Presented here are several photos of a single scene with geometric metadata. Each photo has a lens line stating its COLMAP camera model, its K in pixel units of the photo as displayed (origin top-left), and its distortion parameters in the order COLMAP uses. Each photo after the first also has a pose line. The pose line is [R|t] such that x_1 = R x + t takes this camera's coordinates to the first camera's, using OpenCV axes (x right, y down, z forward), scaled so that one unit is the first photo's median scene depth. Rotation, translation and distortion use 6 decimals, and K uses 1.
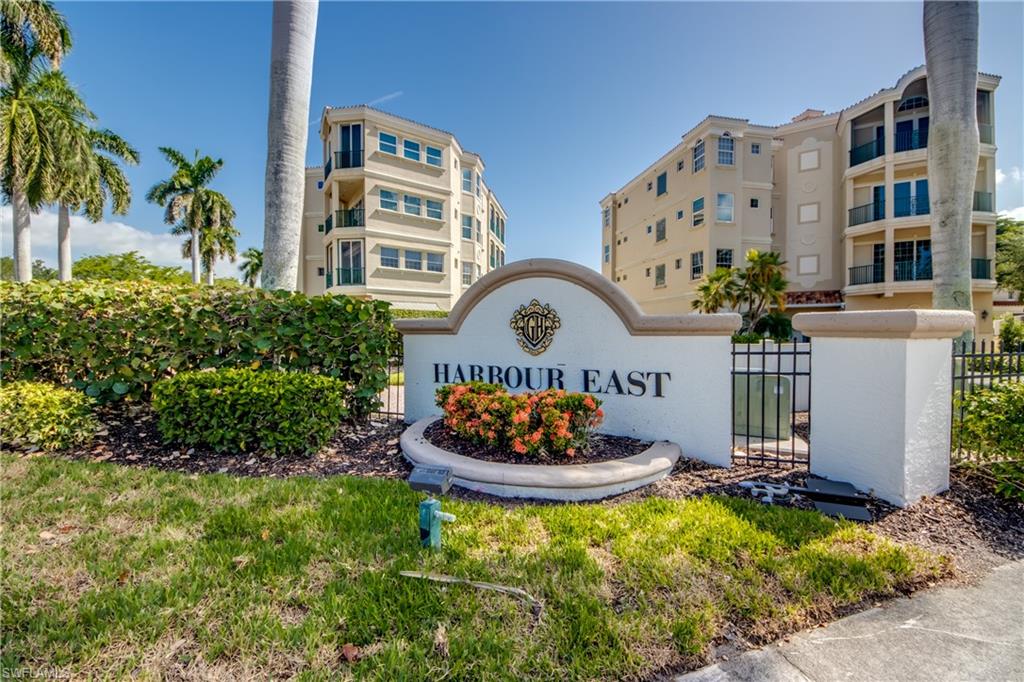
lens RADIAL K [[385.9, 0, 512.0], [0, 385.9, 341.0], [0, 0, 1]] dist [-0.000866, -0.000156]
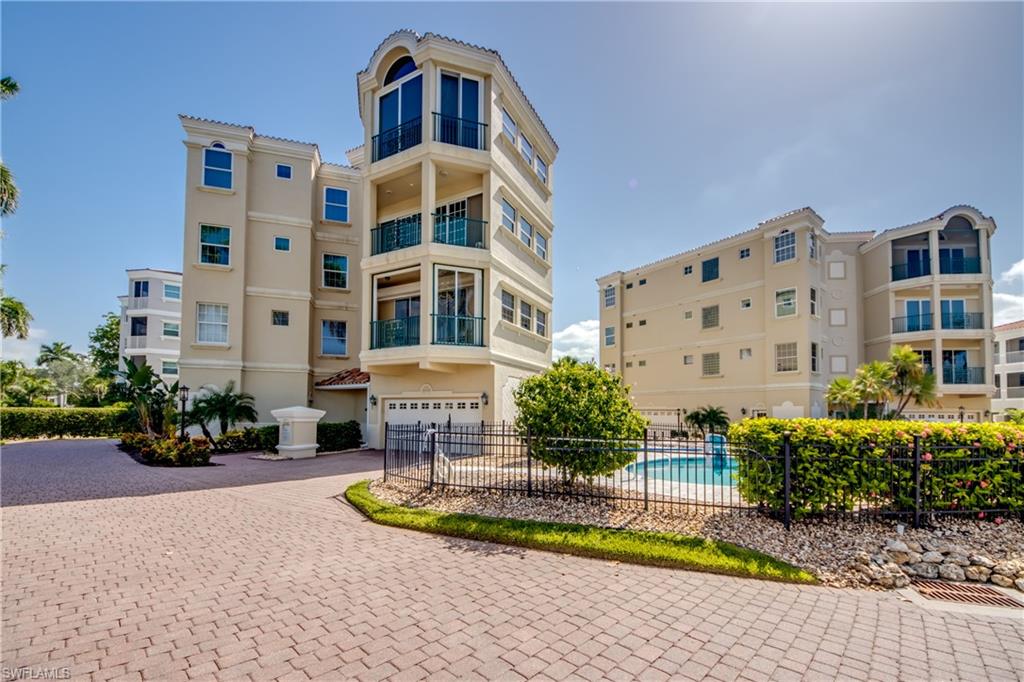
lens RADIAL K [[390.5, 0, 518.0], [0, 390.5, 408.1], [0, 0, 1]] dist [0.000009, -0.000019]
pose [[0.904370, 0.020556, 0.426253, -0.593008], [-0.003787, 0.999186, -0.040151, -0.028154], [-0.426732, 0.034697, 0.903712, 0.444317]]
